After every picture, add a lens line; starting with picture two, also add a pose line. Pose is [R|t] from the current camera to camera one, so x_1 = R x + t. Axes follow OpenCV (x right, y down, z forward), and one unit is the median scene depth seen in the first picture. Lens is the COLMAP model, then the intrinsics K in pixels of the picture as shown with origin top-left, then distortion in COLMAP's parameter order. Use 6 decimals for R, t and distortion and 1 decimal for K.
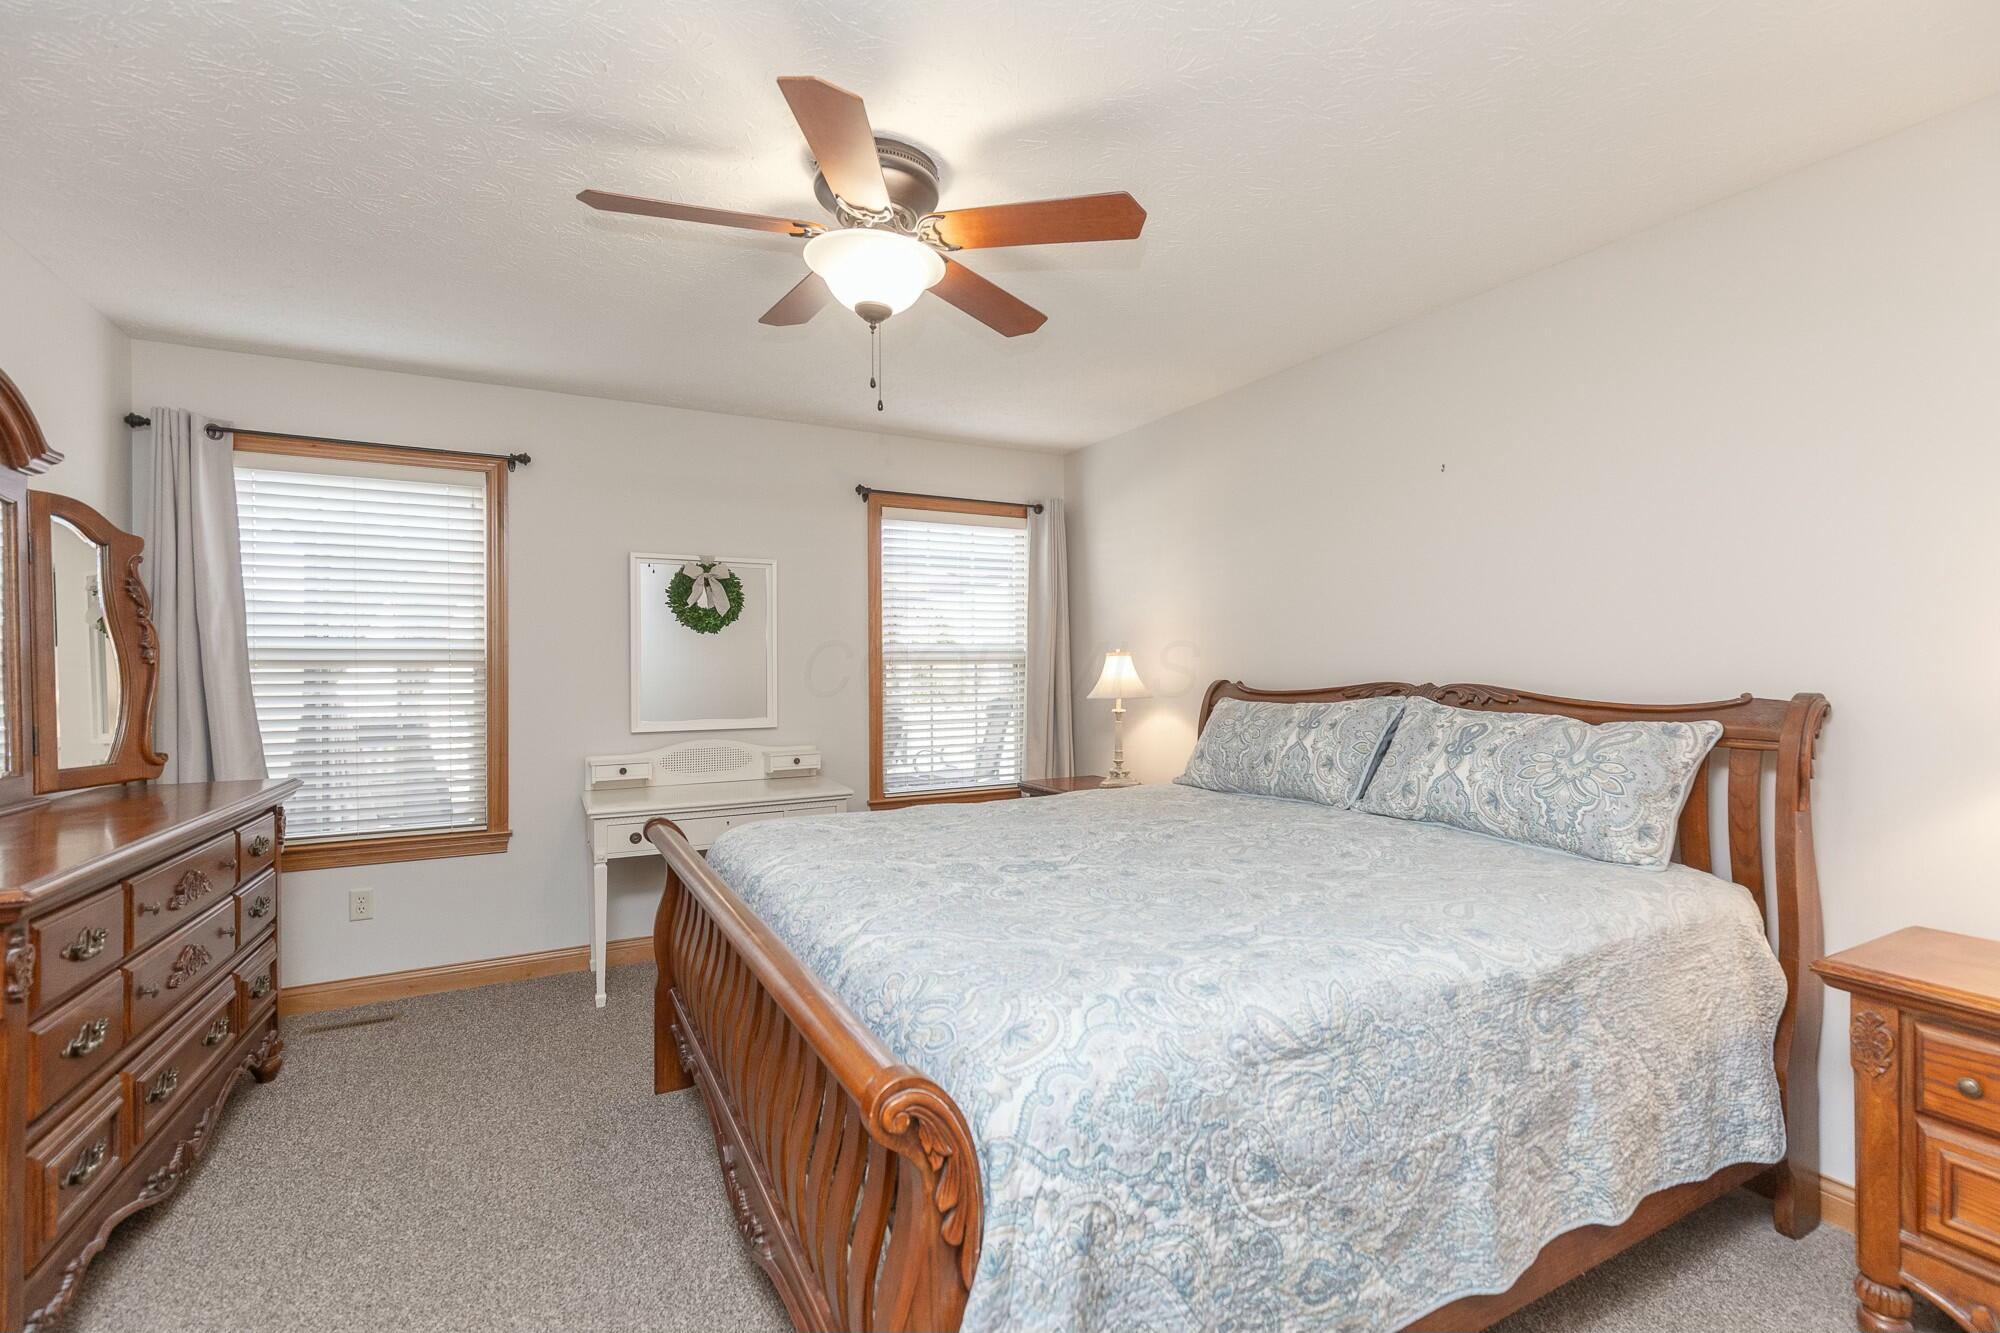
lens RADIAL K [[904.3, 0, 1014.8], [0, 904.3, 676.4], [0, 0, 1]] dist [0.009903, 0.000138]
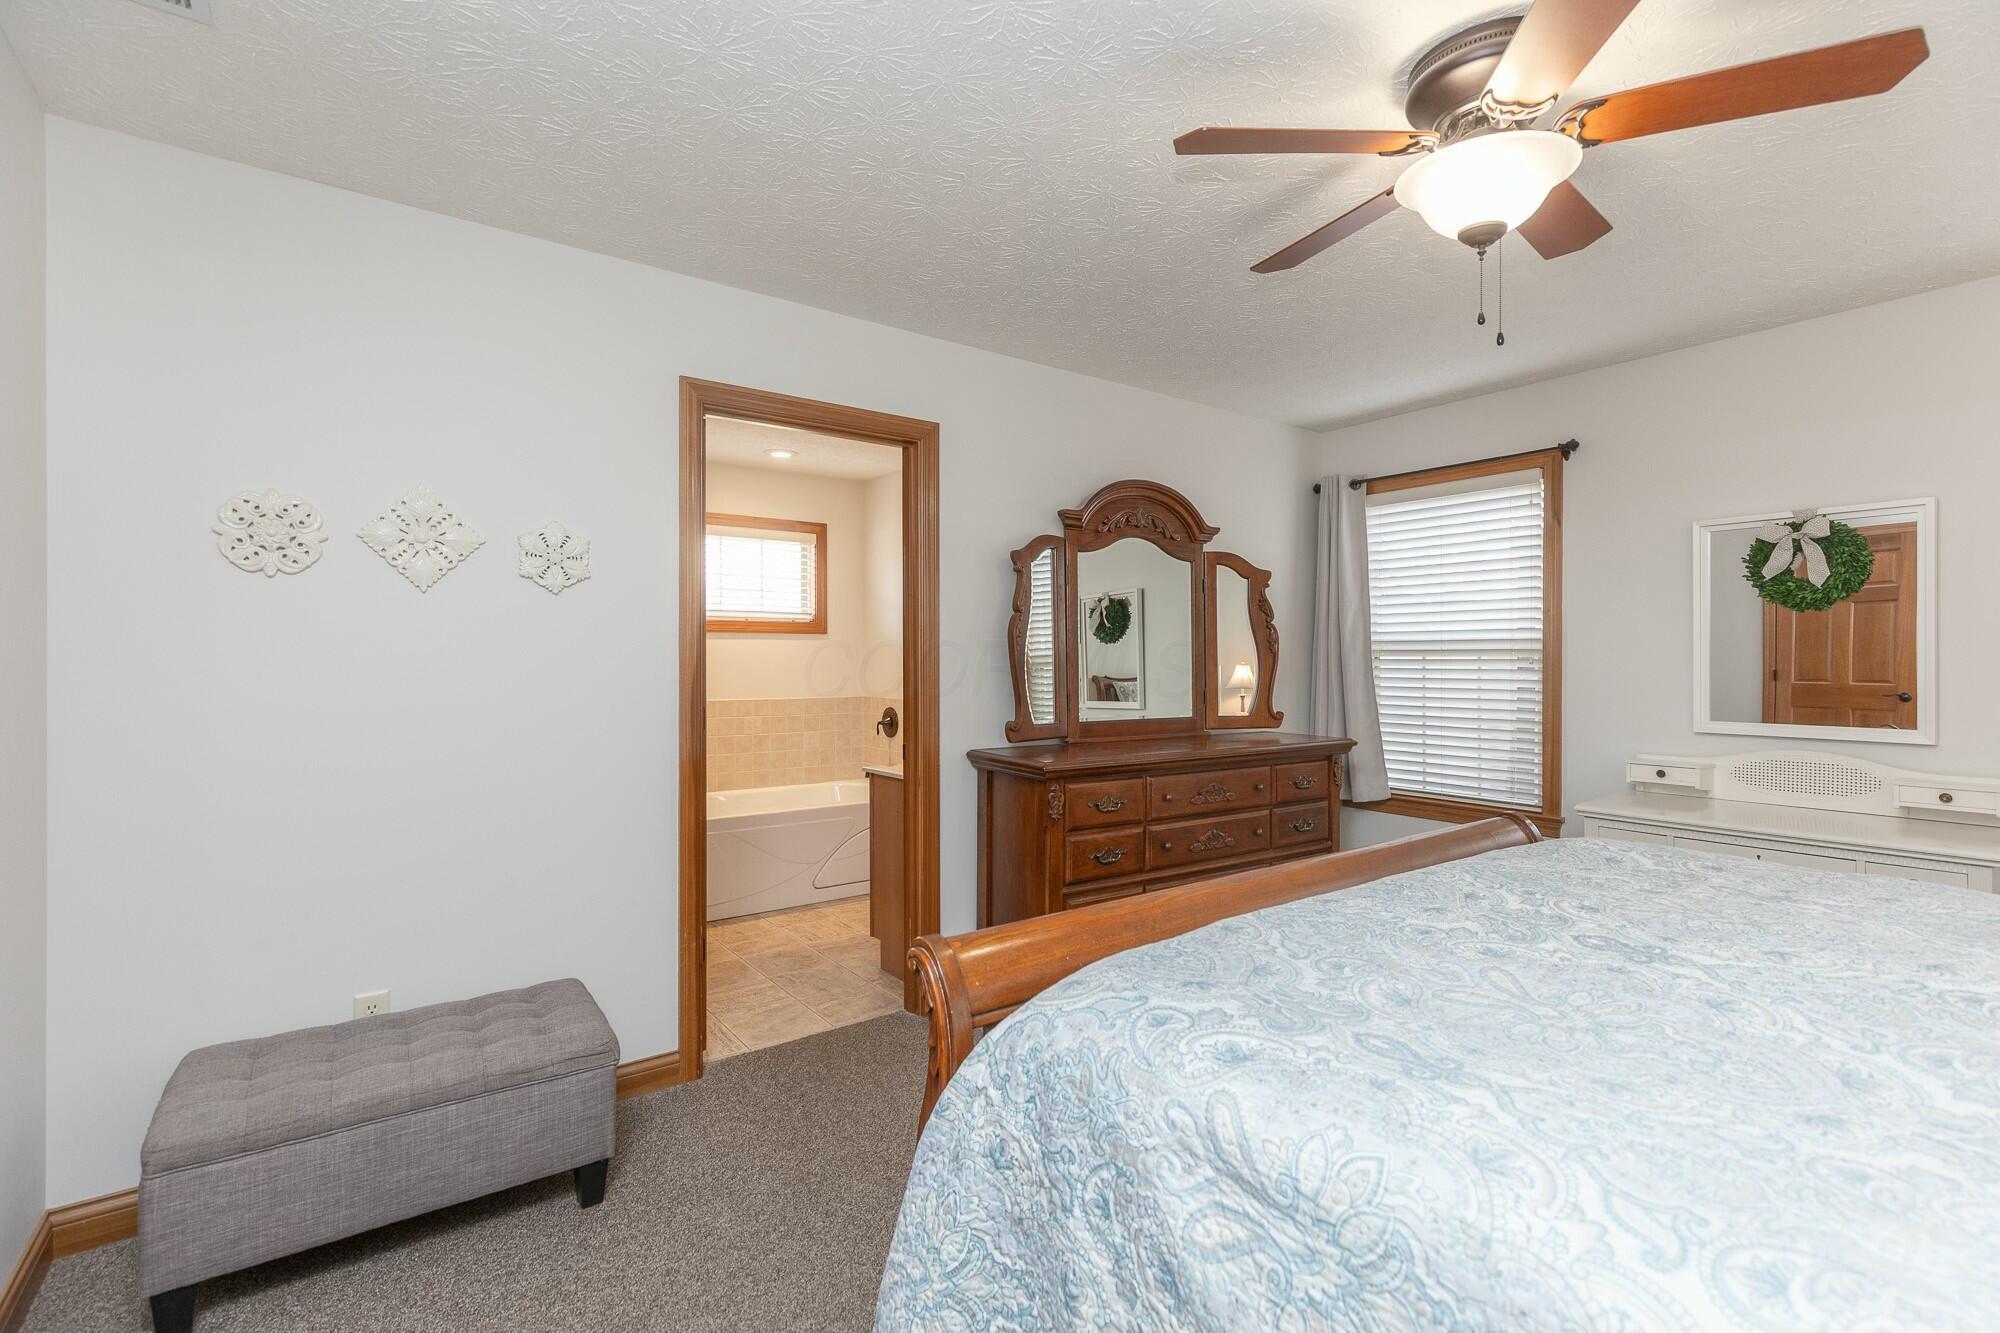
lens RADIAL K [[904.3, 0, 1014.8], [0, 904.3, 676.4], [0, 0, 1]] dist [0.009903, 0.000138]
pose [[0.142739, 0.023748, -0.989475, 0.510140], [-0.012179, 0.999679, 0.022236, -0.002813], [0.989685, 0.008877, 0.142982, 0.365196]]
